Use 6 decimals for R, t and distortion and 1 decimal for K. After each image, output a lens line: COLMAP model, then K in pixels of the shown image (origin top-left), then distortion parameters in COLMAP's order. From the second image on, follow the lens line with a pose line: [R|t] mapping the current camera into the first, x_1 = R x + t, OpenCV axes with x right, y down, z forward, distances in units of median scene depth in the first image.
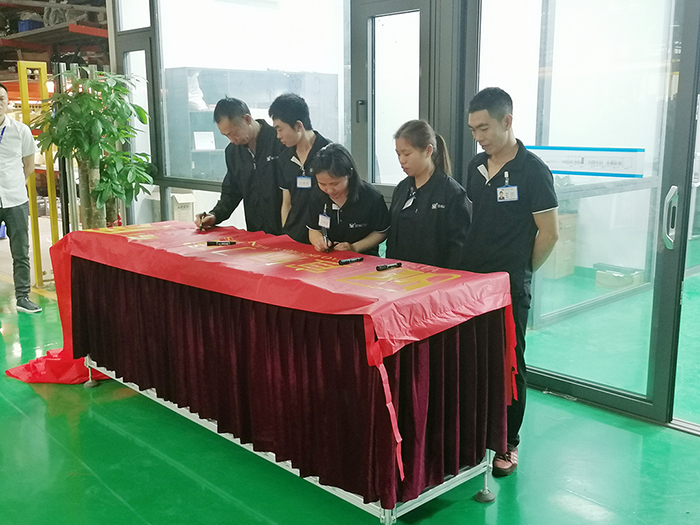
lens RADIAL K [[746.9, 0, 351.3], [0, 746.9, 246.3], [0, 0, 1]] dist [0.265189, -0.481564]
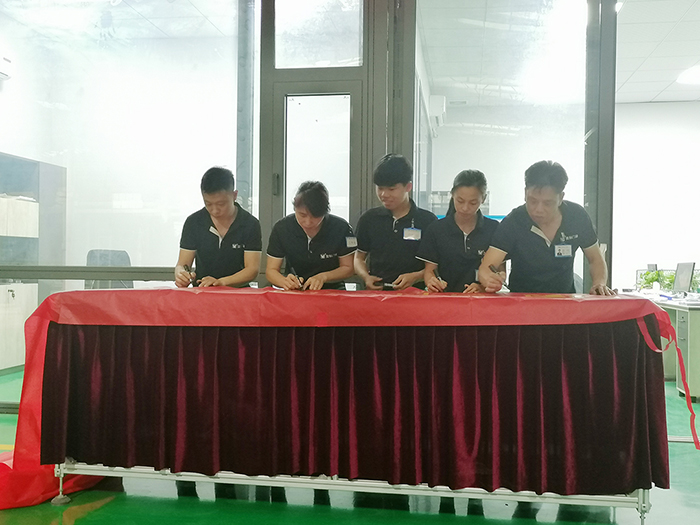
lens RADIAL K [[759.1, 0, 350.0], [0, 759.1, 262.5], [0, 0, 1]] dist [0.028953, -0.015303]
pose [[0.795570, 0.023692, 0.605398, -0.560728], [0.081816, 0.985881, -0.146099, 0.081627], [-0.600312, 0.165763, 0.782399, 0.206251]]
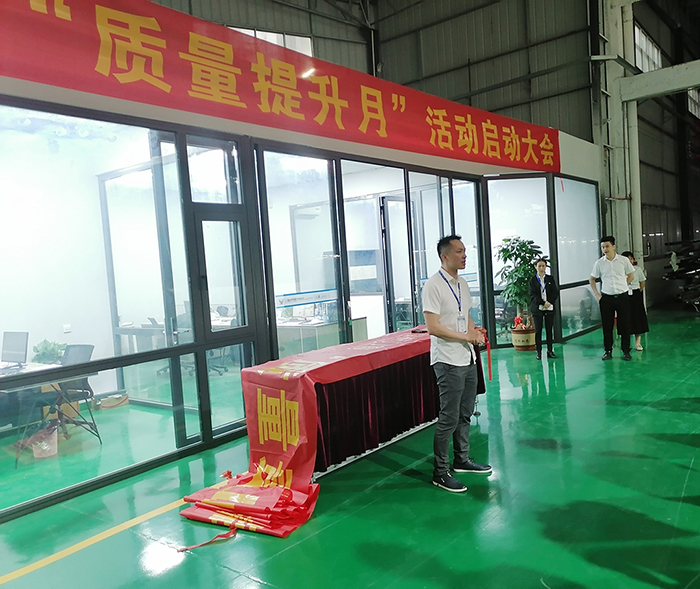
lens RADIAL K [[621.4, 0, 350.0], [0, 621.4, 294.5], [0, 0, 1]] dist [0.002530, 0.002176]
pose [[-0.162088, -0.023254, 0.986502, -1.319176], [0.240962, 0.968525, 0.062421, -0.182933], [-0.956904, 0.247827, -0.151383, 1.022398]]
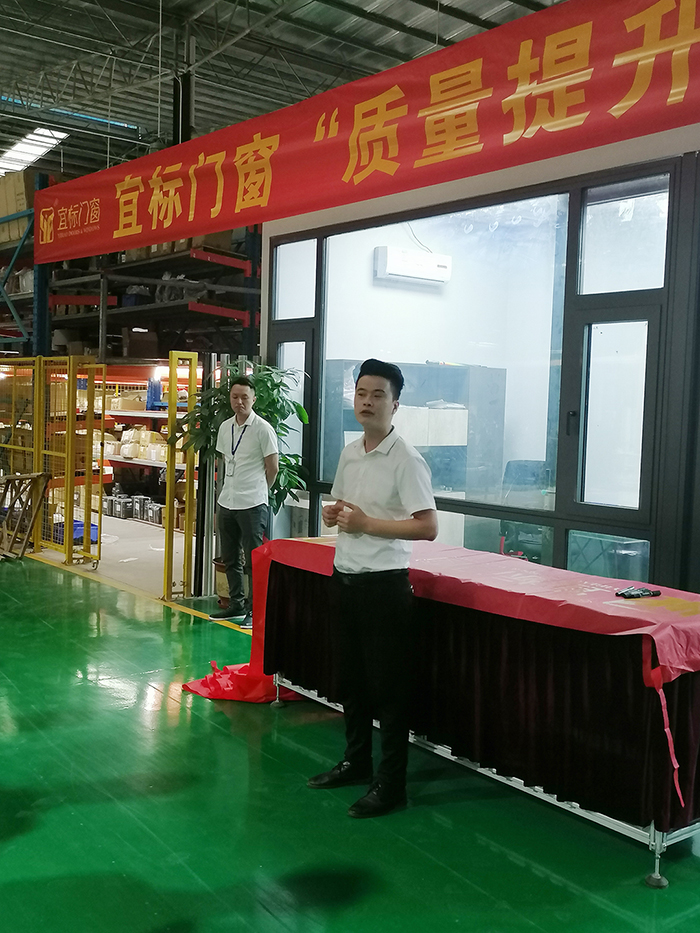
lens RADIAL K [[1011.7, 0, 350.0], [0, 1011.7, 466.5], [0, 0, 1]] dist [0.028953, -0.015303]
pose [[0.994173, 0.048645, -0.096193, -0.144884], [-0.058564, 0.992941, -0.103141, 0.013903], [0.090497, 0.108173, 0.990004, -0.237211]]
